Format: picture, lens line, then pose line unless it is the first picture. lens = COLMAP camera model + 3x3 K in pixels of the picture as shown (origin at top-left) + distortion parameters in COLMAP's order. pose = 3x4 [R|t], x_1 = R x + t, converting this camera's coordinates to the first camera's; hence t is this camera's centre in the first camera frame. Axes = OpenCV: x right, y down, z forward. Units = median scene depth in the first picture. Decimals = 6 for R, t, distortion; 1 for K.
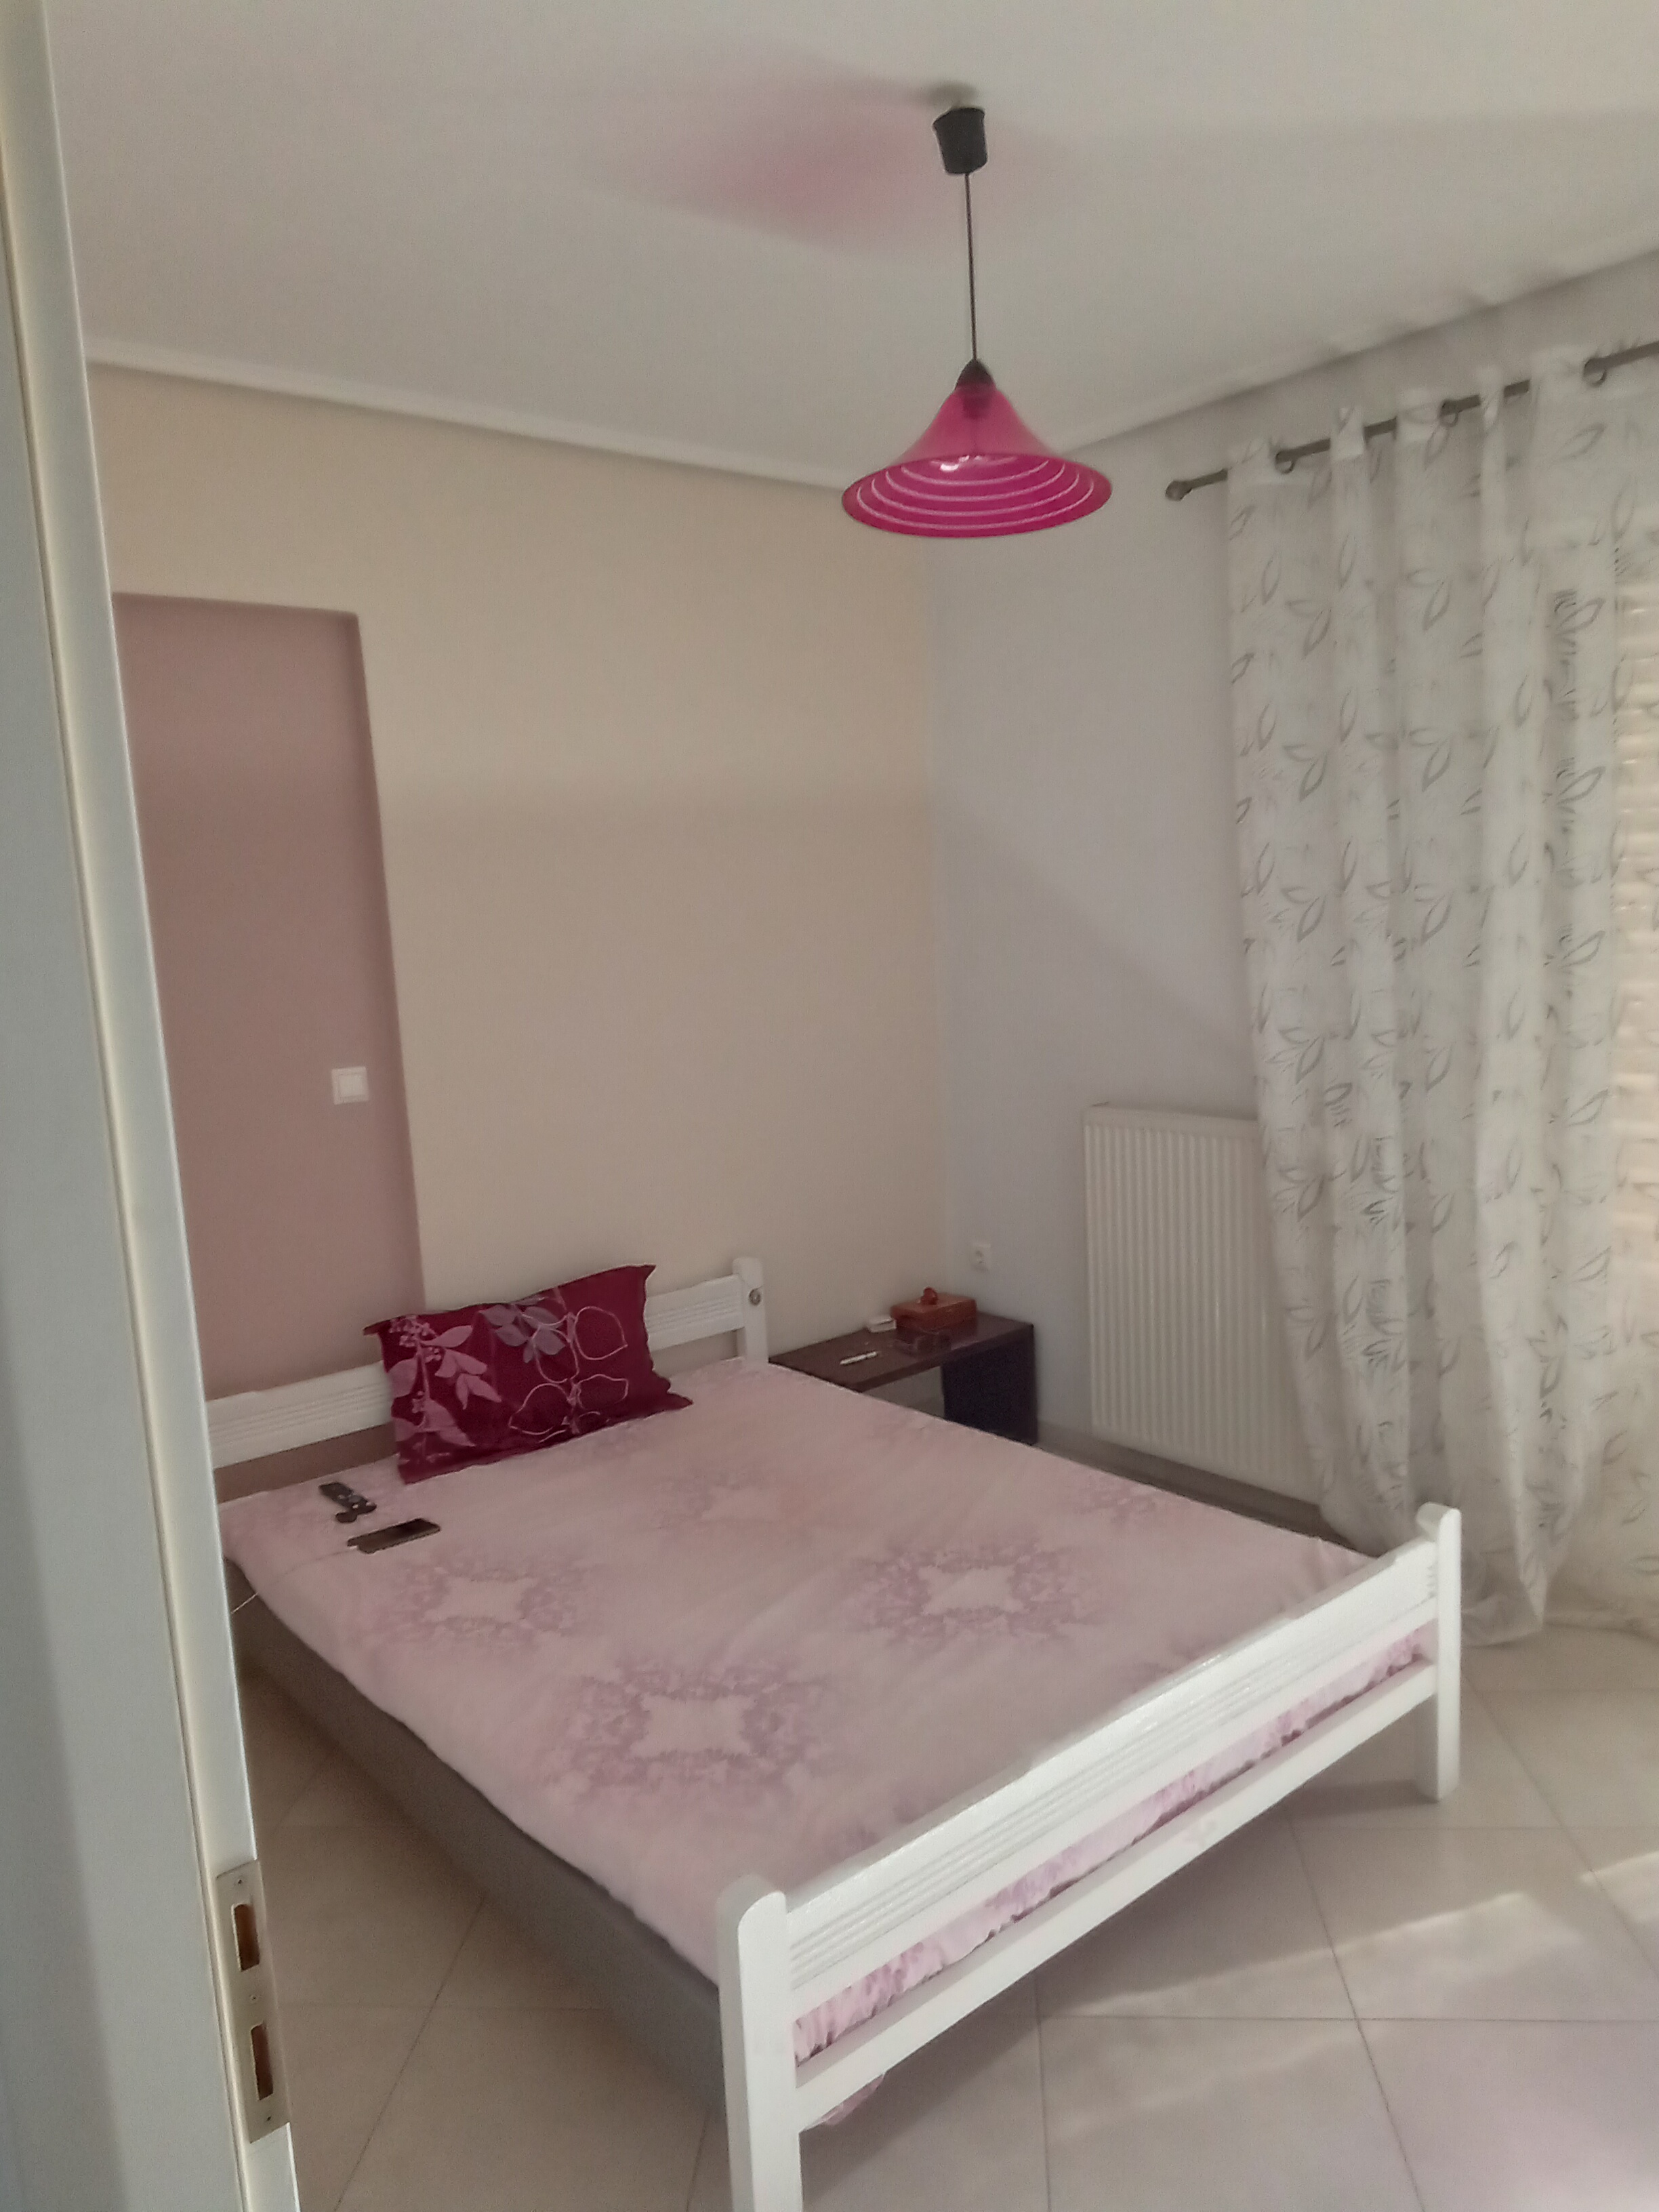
lens RADIAL K [[1509.9, 0, 846.6], [0, 1509.9, 1112.6], [0, 0, 1]] dist [0.011175, -0.025235]
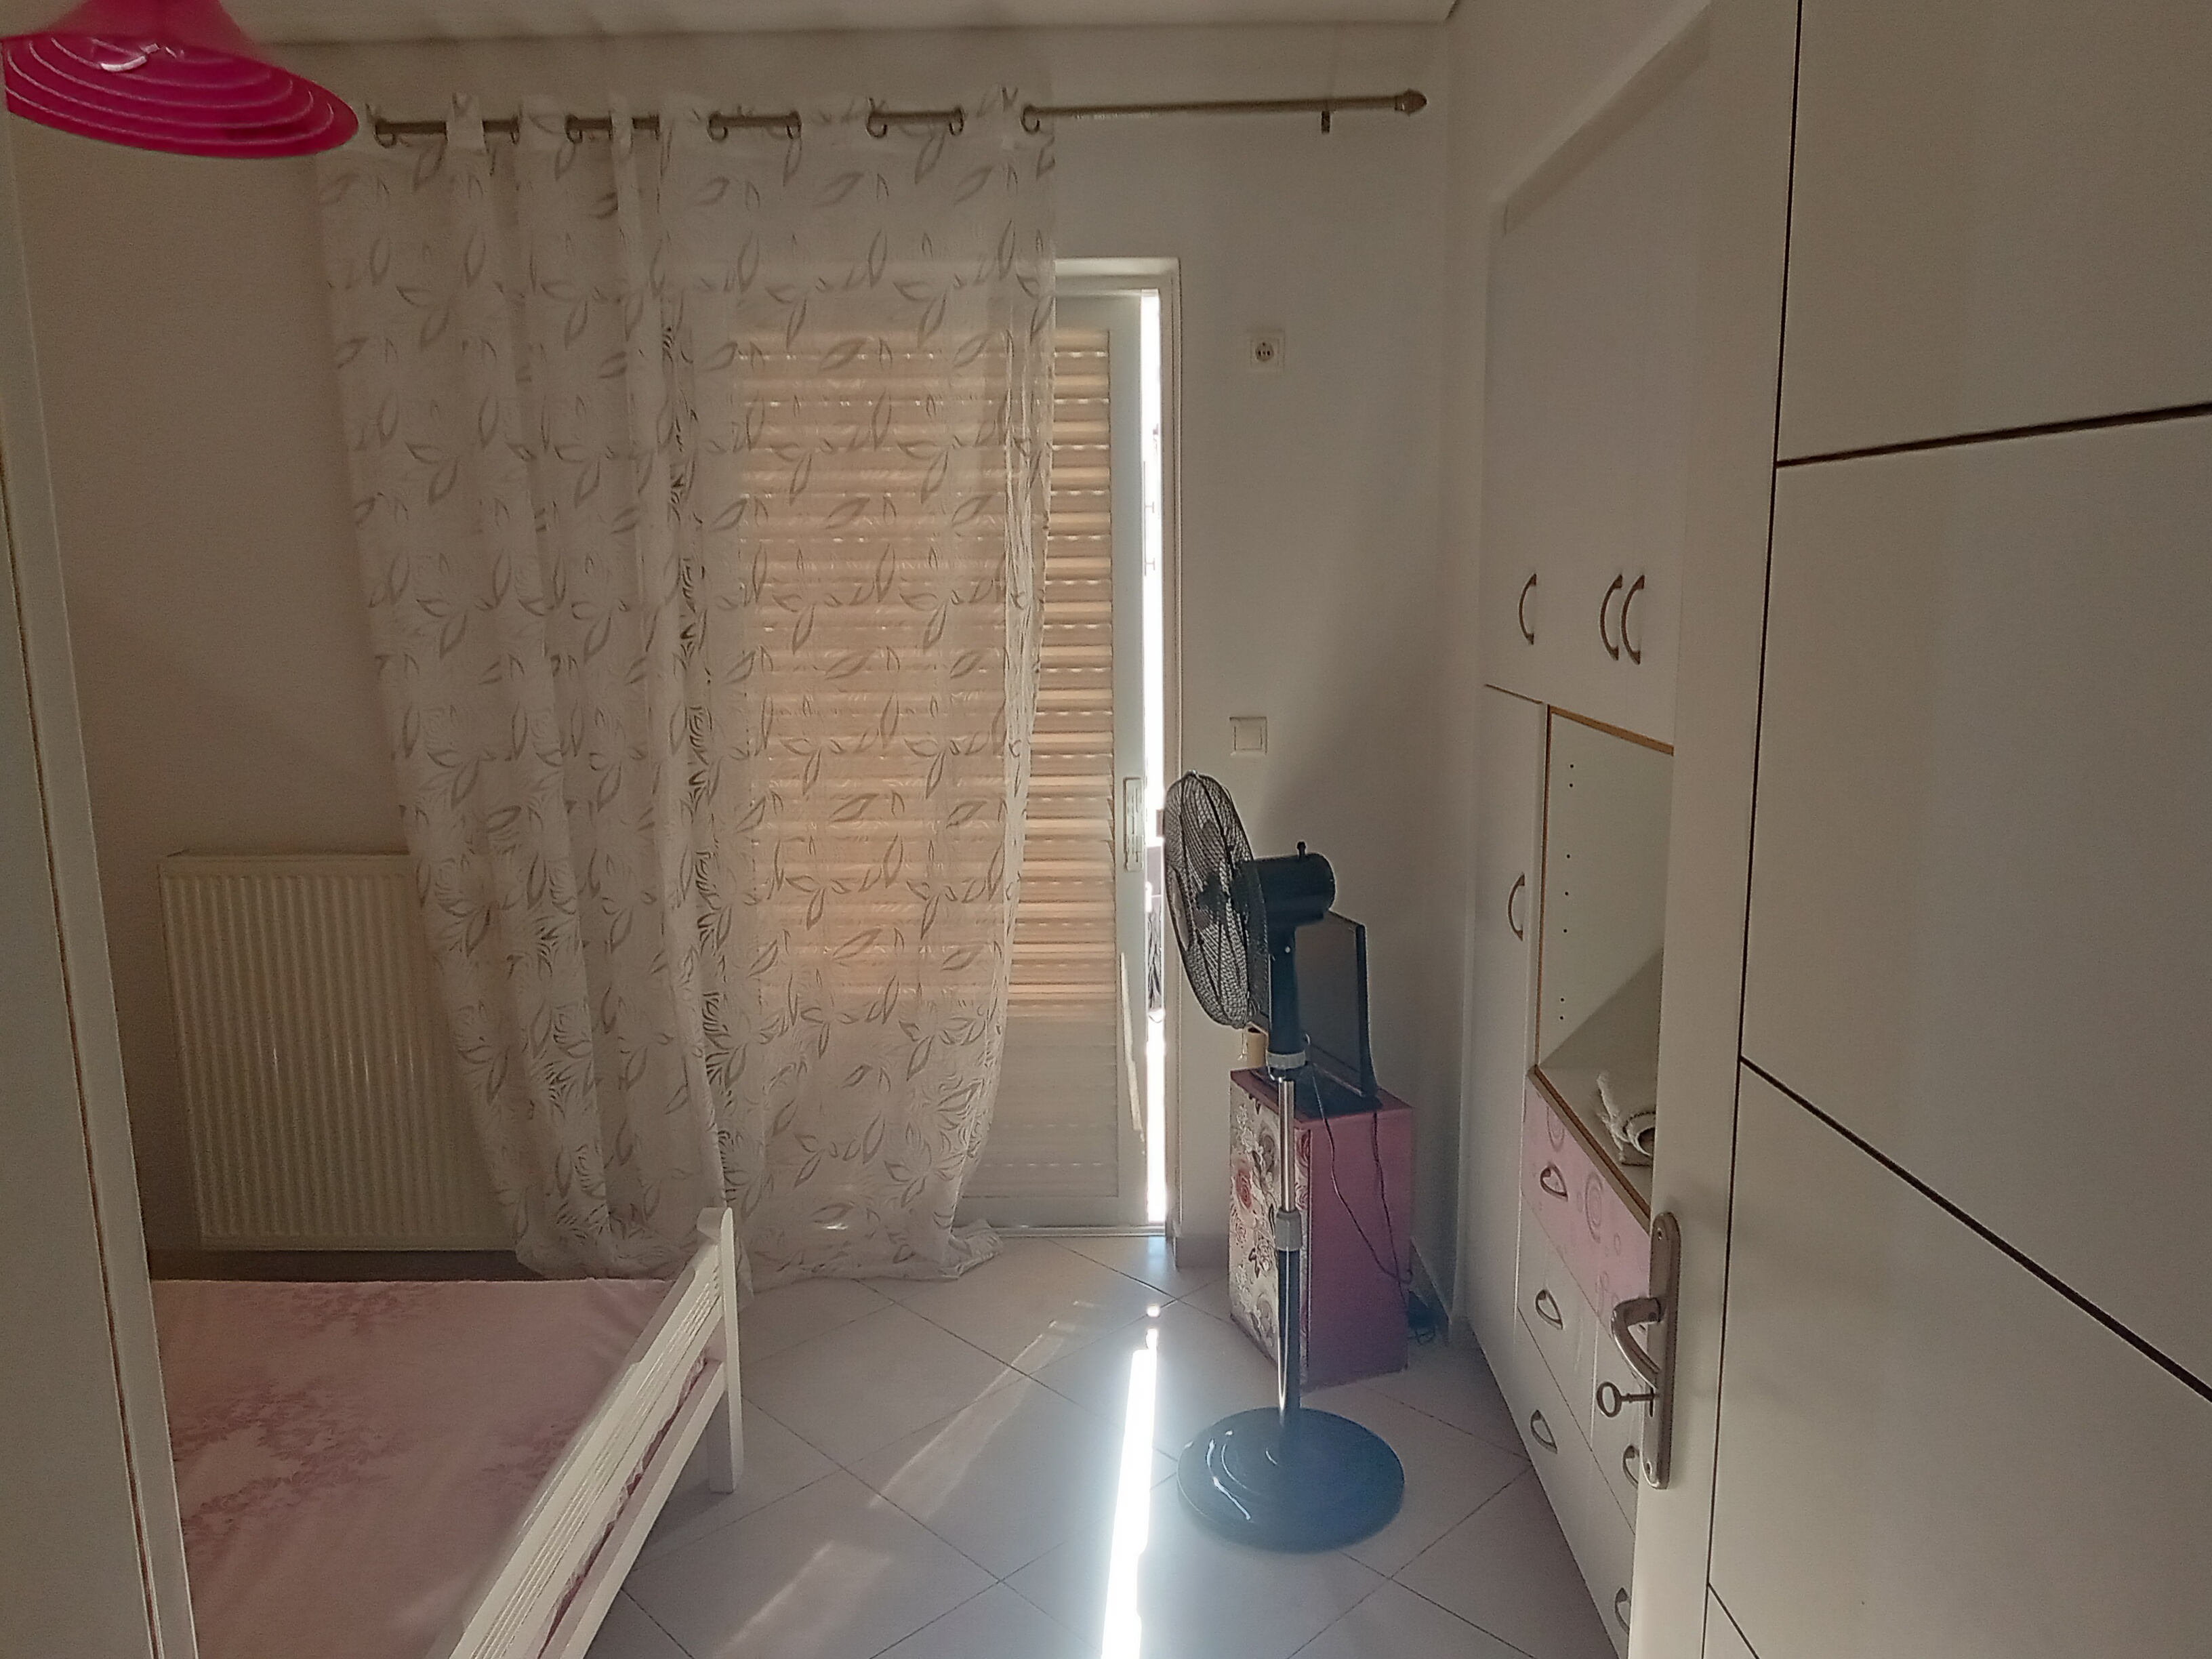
lens RADIAL K [[1509.9, 0, 1120.5], [0, 1509.9, 825.5], [0, 0, 1]] dist [0.011175, -0.025235]
pose [[0.662432, -0.081577, 0.744667, -0.134653], [0.078768, 0.996128, 0.039055, -0.015000], [-0.744970, 0.032784, 0.666292, 0.078776]]
